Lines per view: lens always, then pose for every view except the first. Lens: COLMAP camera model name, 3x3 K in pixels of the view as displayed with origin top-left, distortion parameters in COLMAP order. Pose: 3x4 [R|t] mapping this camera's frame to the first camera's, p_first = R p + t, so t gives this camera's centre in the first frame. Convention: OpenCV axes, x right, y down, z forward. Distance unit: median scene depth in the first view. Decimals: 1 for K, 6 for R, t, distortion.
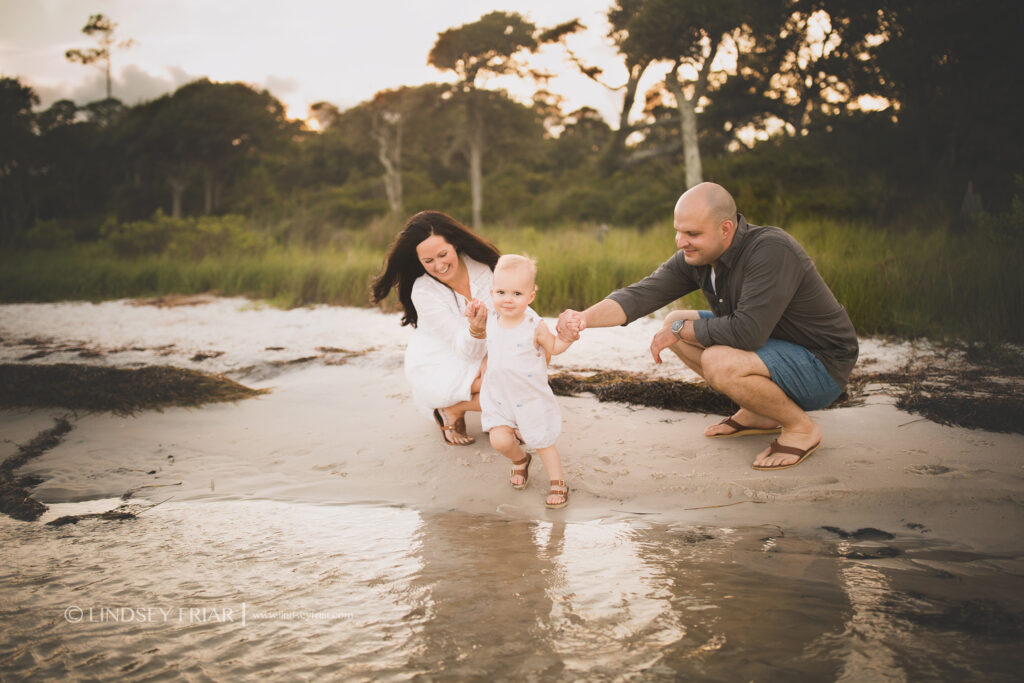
lens RADIAL K [[1063.5, 0, 521.2], [0, 1063.5, 340.9], [0, 0, 1]] dist [-0.000142, 0.000000]
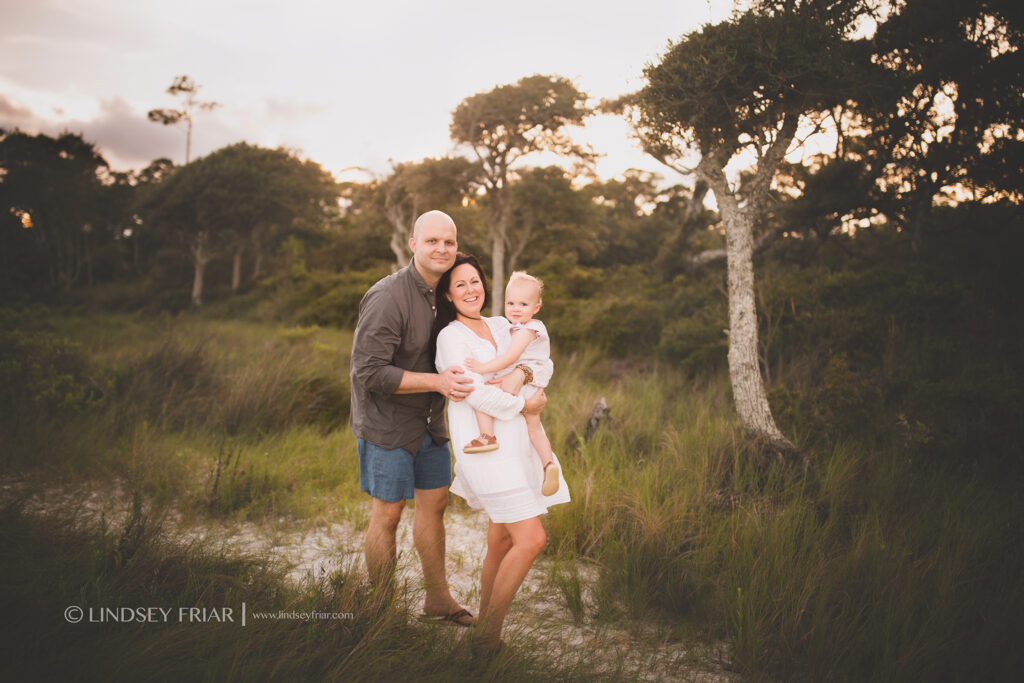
lens RADIAL K [[1063.5, 0, 510.5], [0, 1063.5, 341.2], [0, 0, 1]] dist [-0.000142, 0.000000]
pose [[0.994248, 0.053194, -0.092954, 0.035232], [-0.059211, 0.996242, -0.063211, -0.044079], [0.089242, 0.068352, 0.993662, 0.166476]]
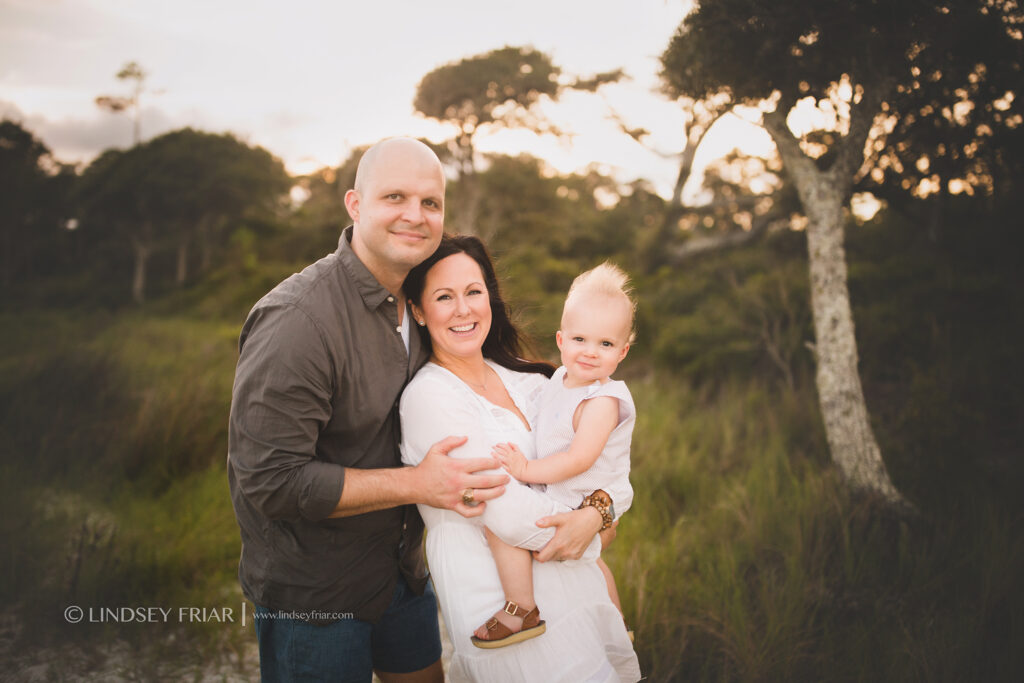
lens RADIAL K [[1063.5, 0, 518.4], [0, 1063.5, 342.8], [0, 0, 1]] dist [-0.000142, 0.000000]
pose [[0.997634, 0.049311, -0.047908, 0.023790], [-0.052052, 0.996973, -0.057748, -0.051482], [0.044916, 0.060105, 0.997181, 0.228443]]
